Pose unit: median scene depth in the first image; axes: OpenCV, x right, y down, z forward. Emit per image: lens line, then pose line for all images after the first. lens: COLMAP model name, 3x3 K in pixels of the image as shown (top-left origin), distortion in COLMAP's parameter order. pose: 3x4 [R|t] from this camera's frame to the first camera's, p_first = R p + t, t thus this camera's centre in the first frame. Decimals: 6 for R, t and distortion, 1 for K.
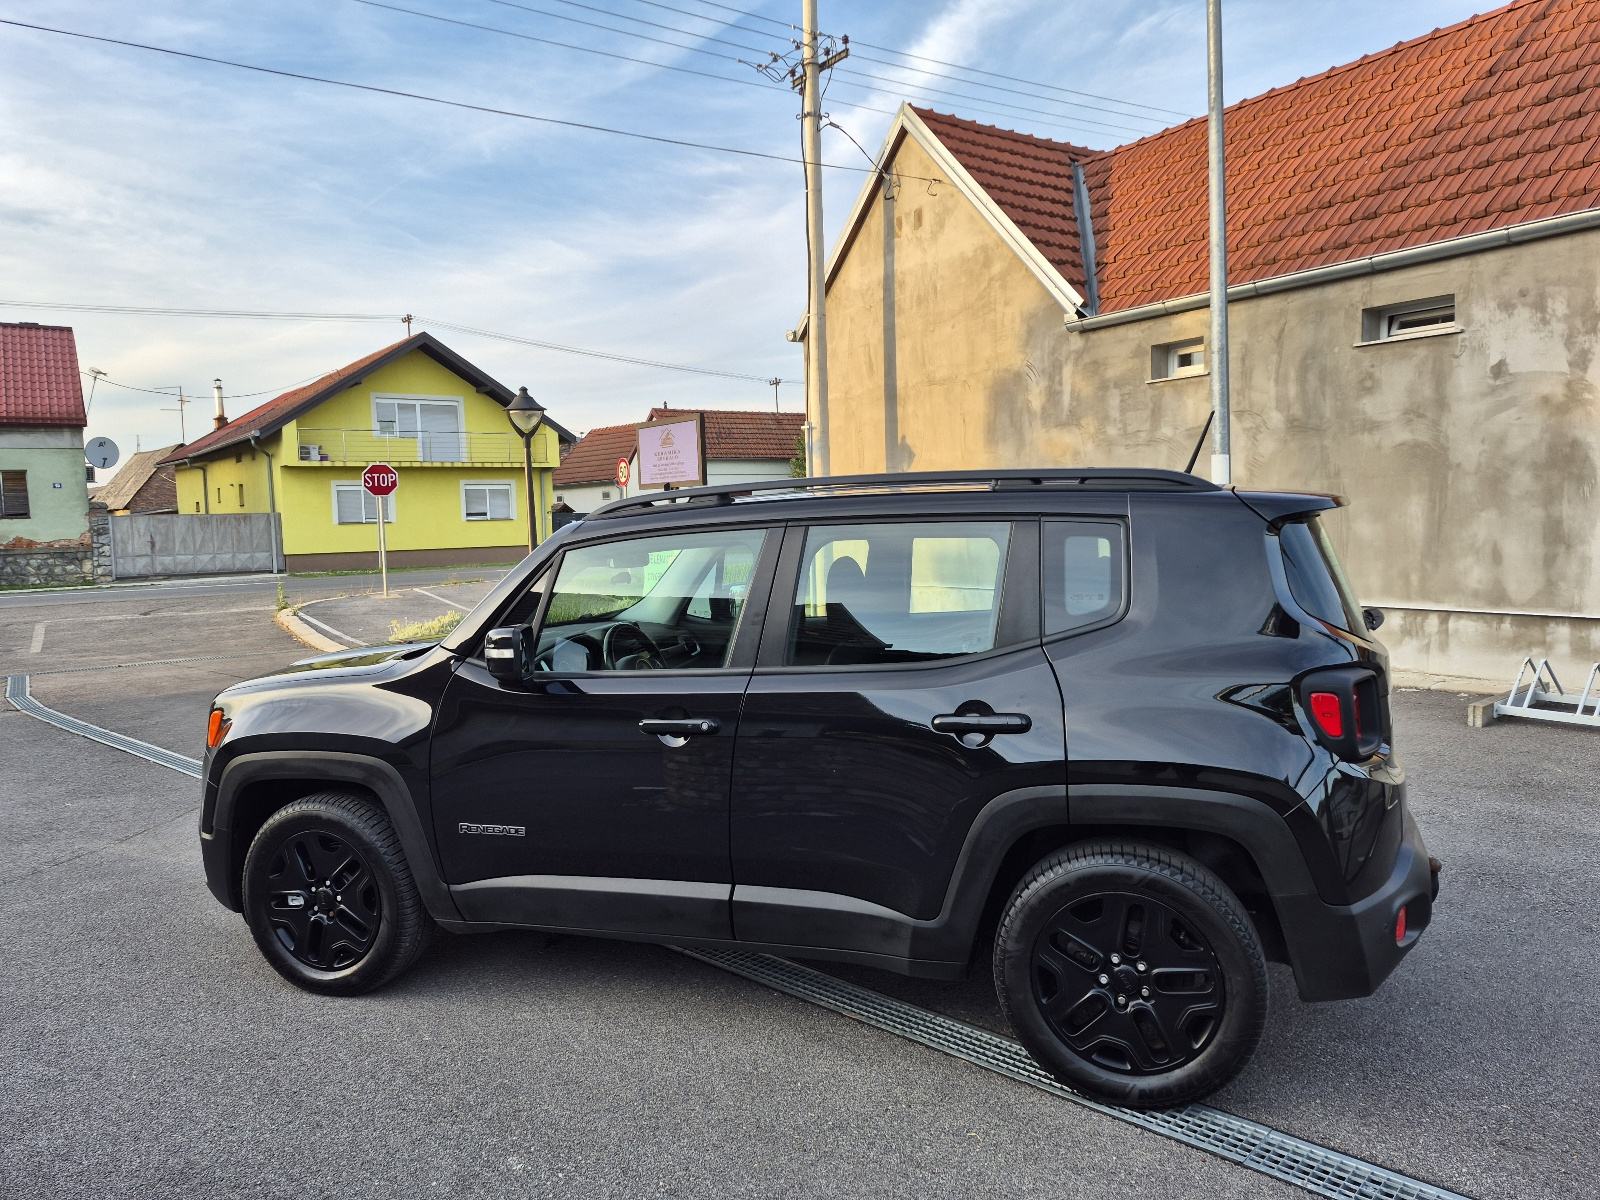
lens RADIAL K [[1102.3, 0, 780.4], [0, 1102.3, 601.5], [0, 0, 1]] dist [0.068216, -0.065852]
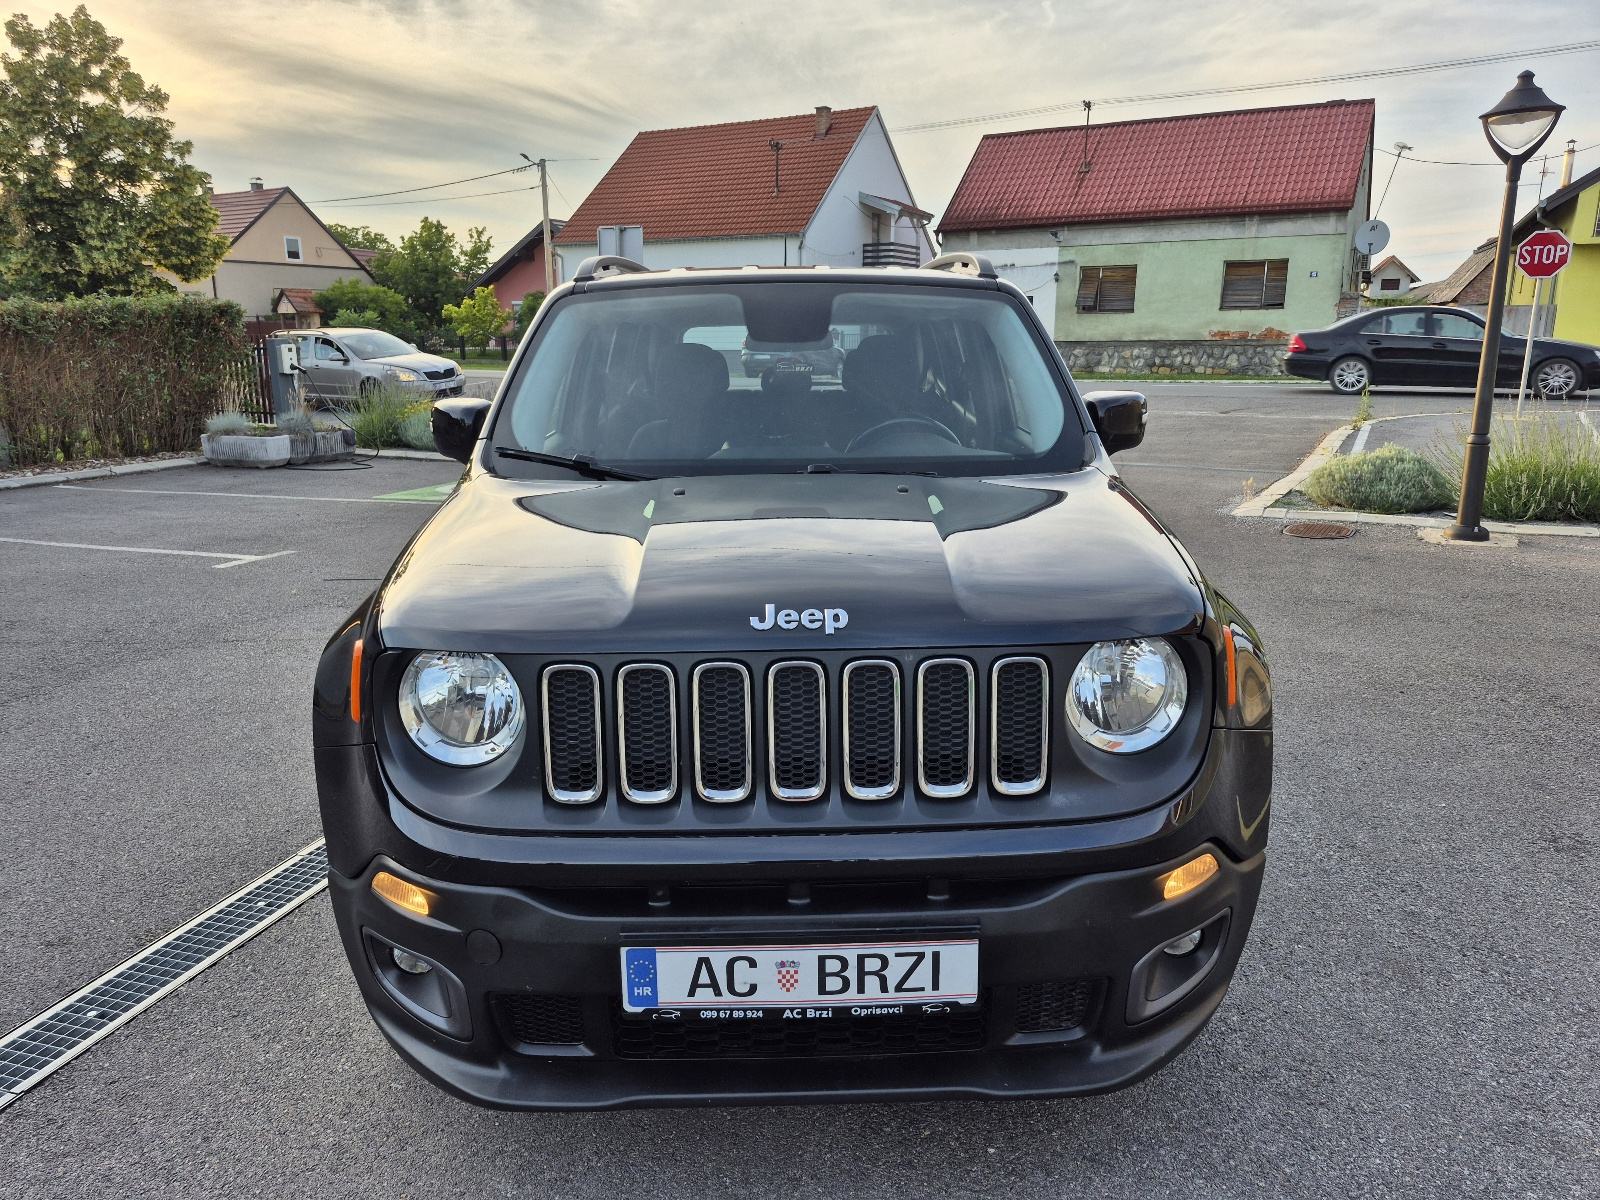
lens RADIAL K [[1102.3, 0, 806.5], [0, 1102.3, 614.3], [0, 0, 1]] dist [0.068216, -0.065852]
pose [[0.454603, 0.245986, -0.856053, 0.192747], [-0.081382, 0.968559, 0.235097, -0.026562], [0.886968, -0.037208, 0.460329, 0.418065]]
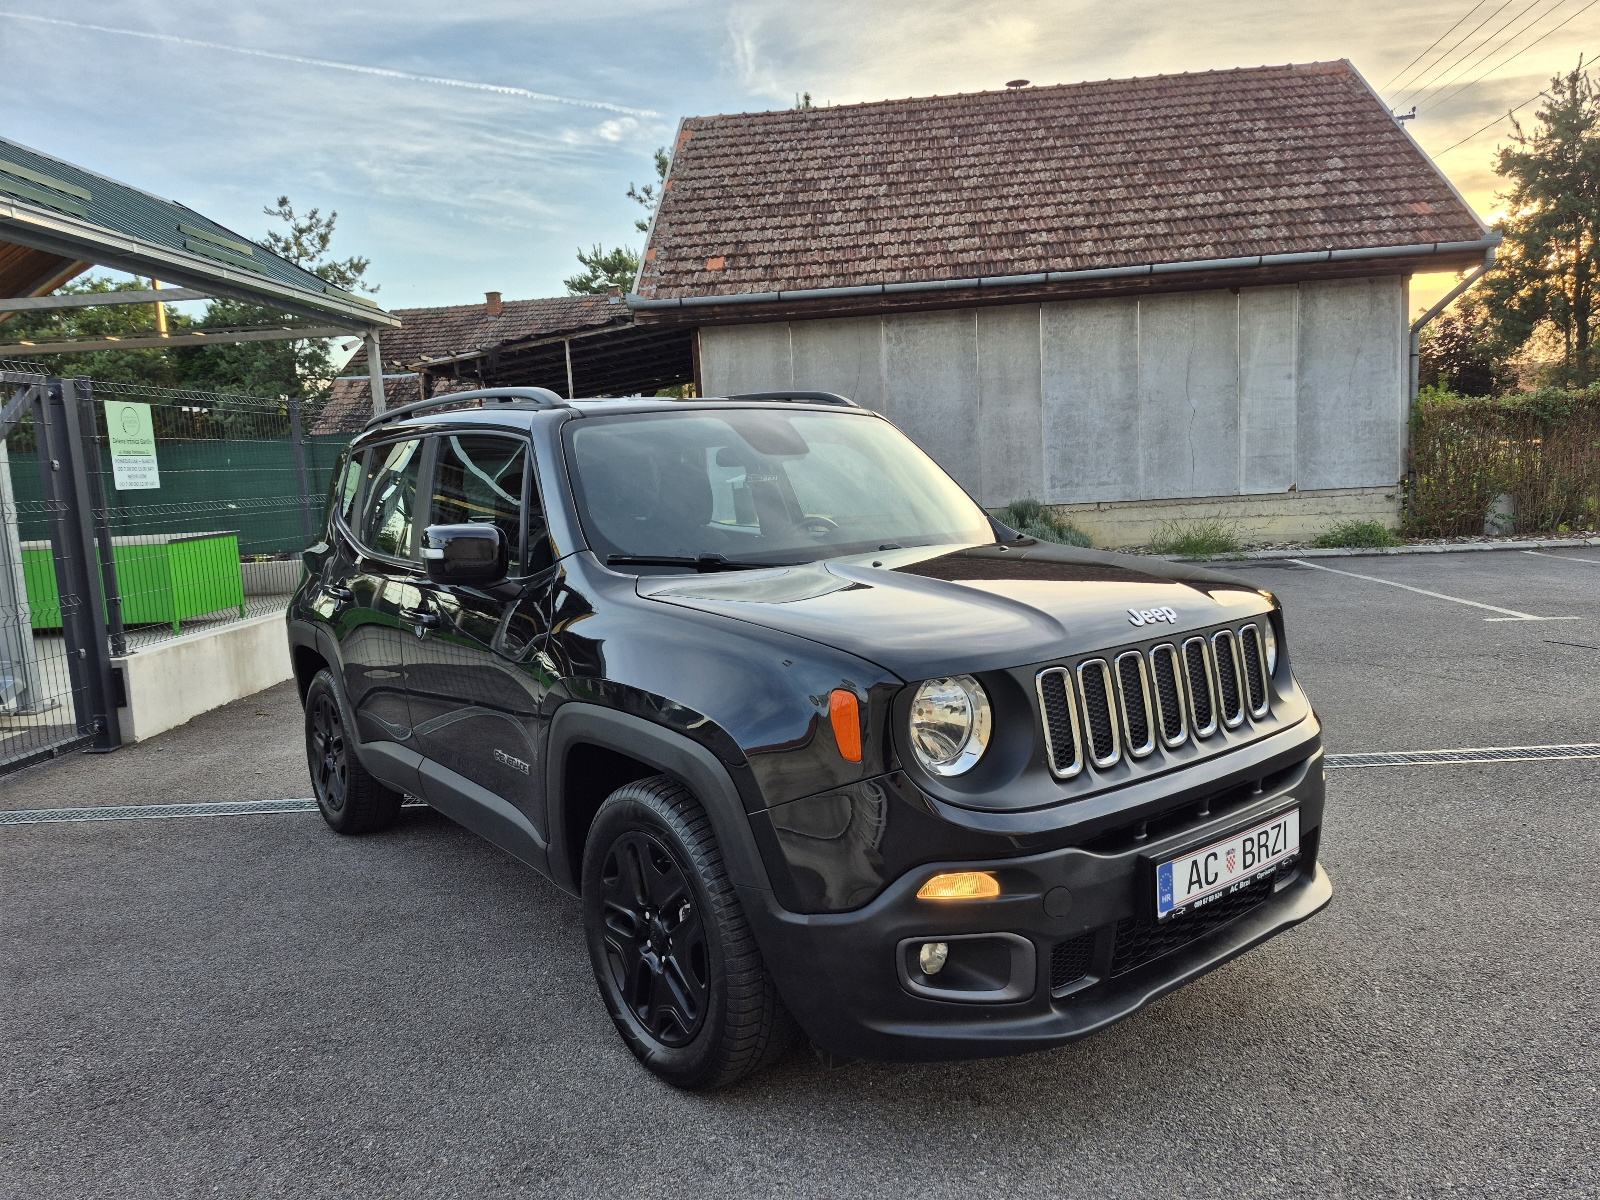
lens RADIAL K [[1102.3, 0, 805.4], [0, 1102.3, 610.1], [0, 0, 1]] dist [0.068216, -0.065852]
pose [[-0.754805, 0.156467, -0.637015, 0.282208], [0.030226, 0.978399, 0.204504, -0.043340], [0.655253, 0.135106, -0.743230, 0.664685]]
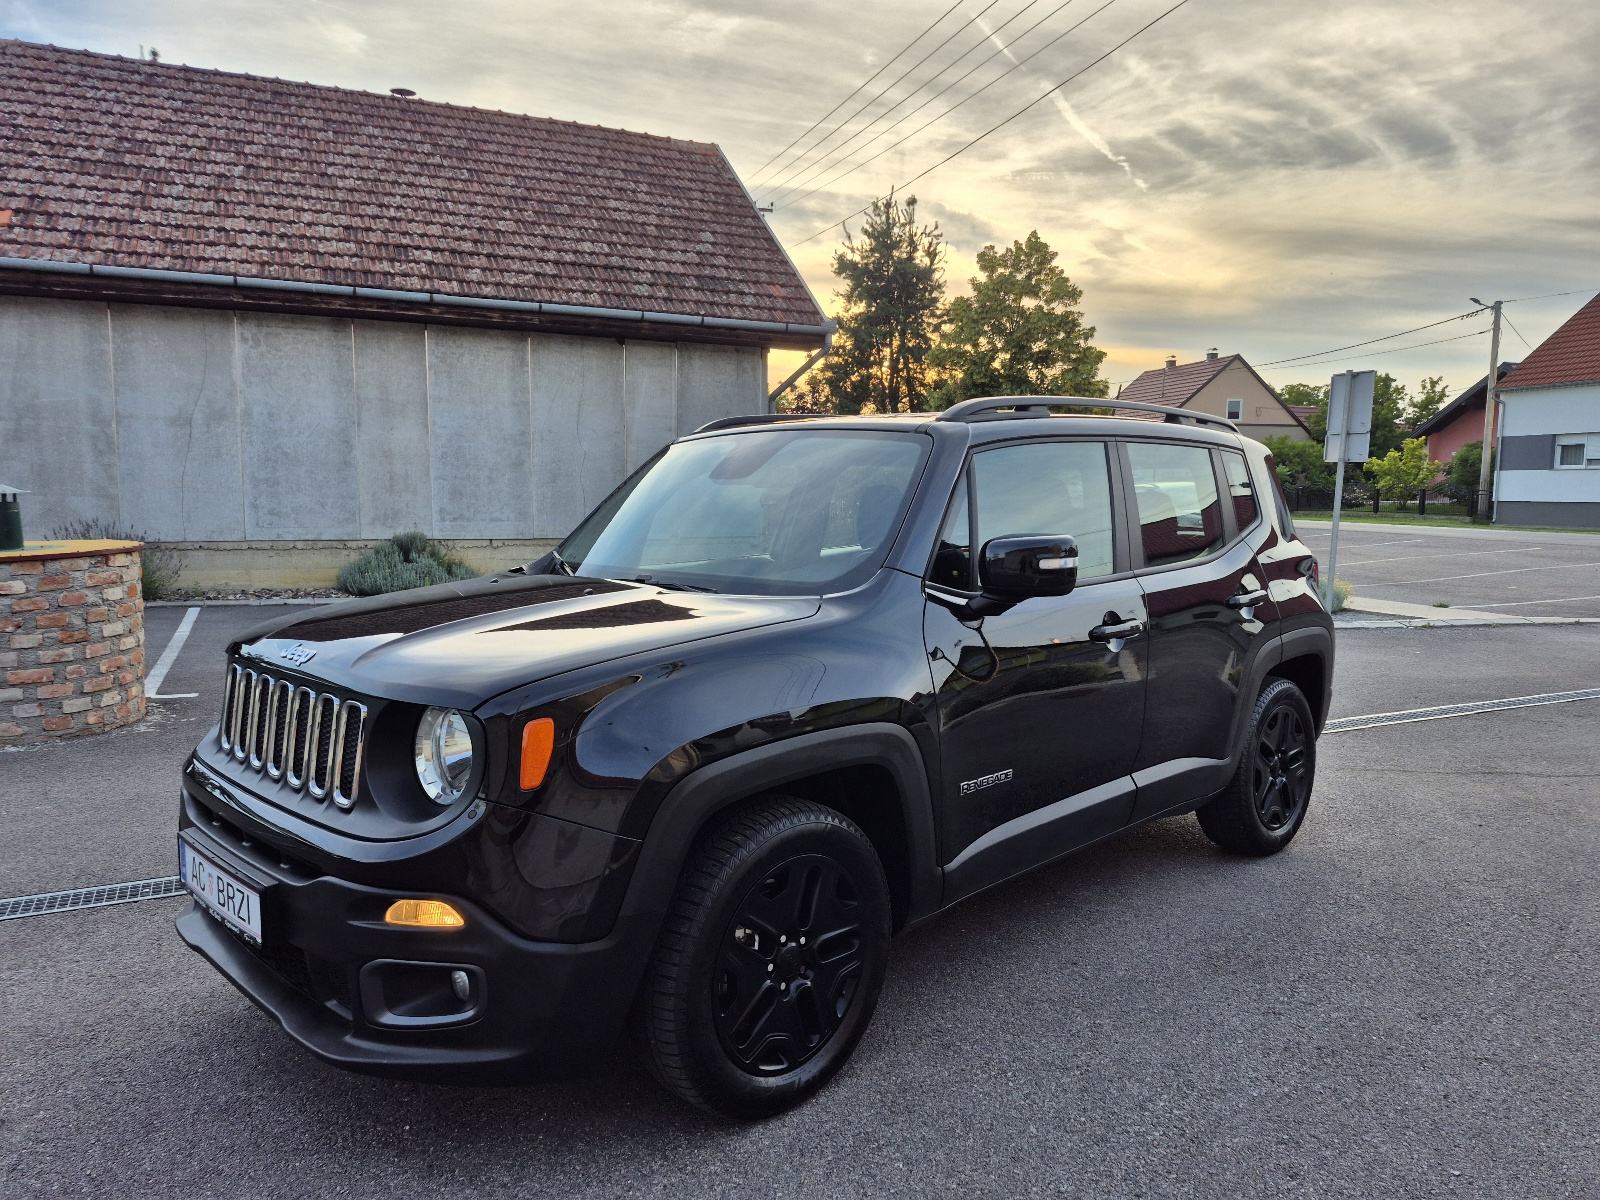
lens RADIAL K [[1102.3, 0, 801.9], [0, 1102.3, 612.0], [0, 0, 1]] dist [0.068216, -0.065852]
pose [[-0.339057, 0.133836, -0.931197, 0.235362], [-0.068753, 0.983657, 0.166410, -0.042270], [0.938250, 0.120445, -0.324315, 0.655000]]
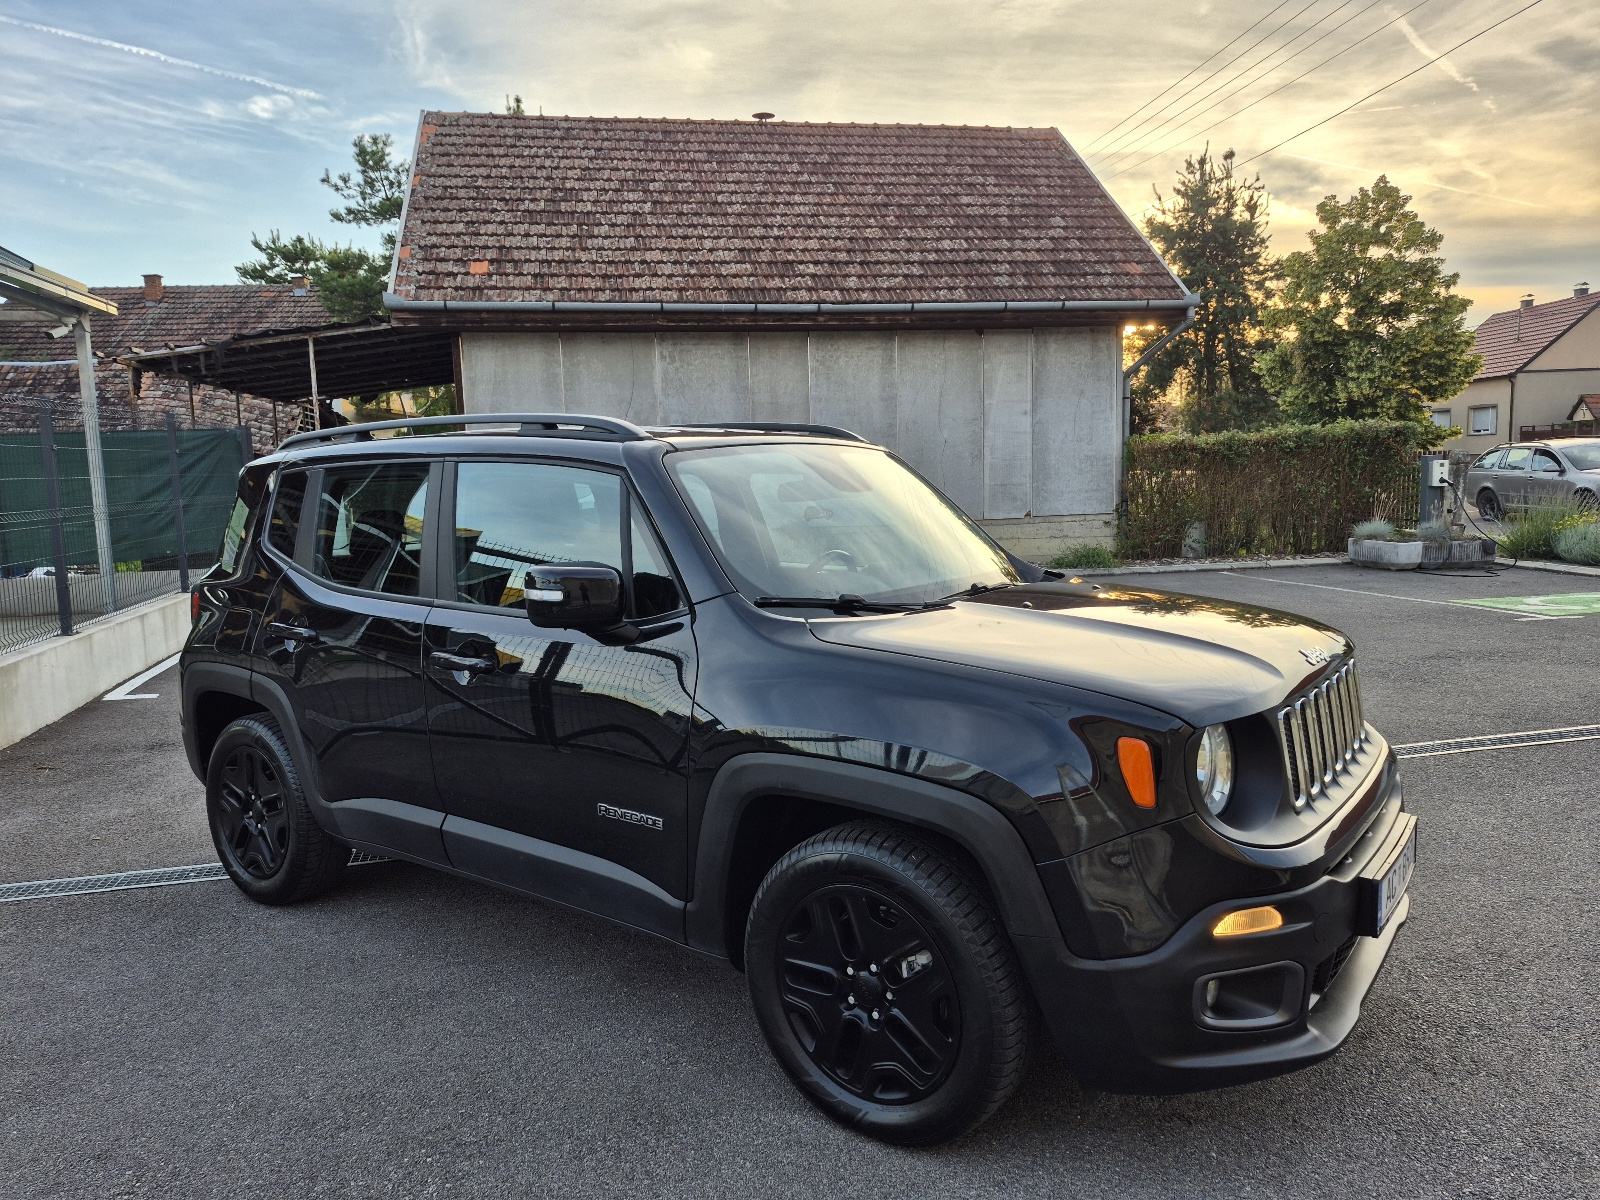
lens RADIAL K [[1102.3, 0, 789.7], [0, 1102.3, 605.6], [0, 0, 1]] dist [0.068216, -0.065852]
pose [[-0.557543, 0.150481, -0.816395, 0.348298], [-0.014689, 0.981491, 0.190943, -0.050251], [0.830018, 0.118451, -0.545013, 0.584676]]
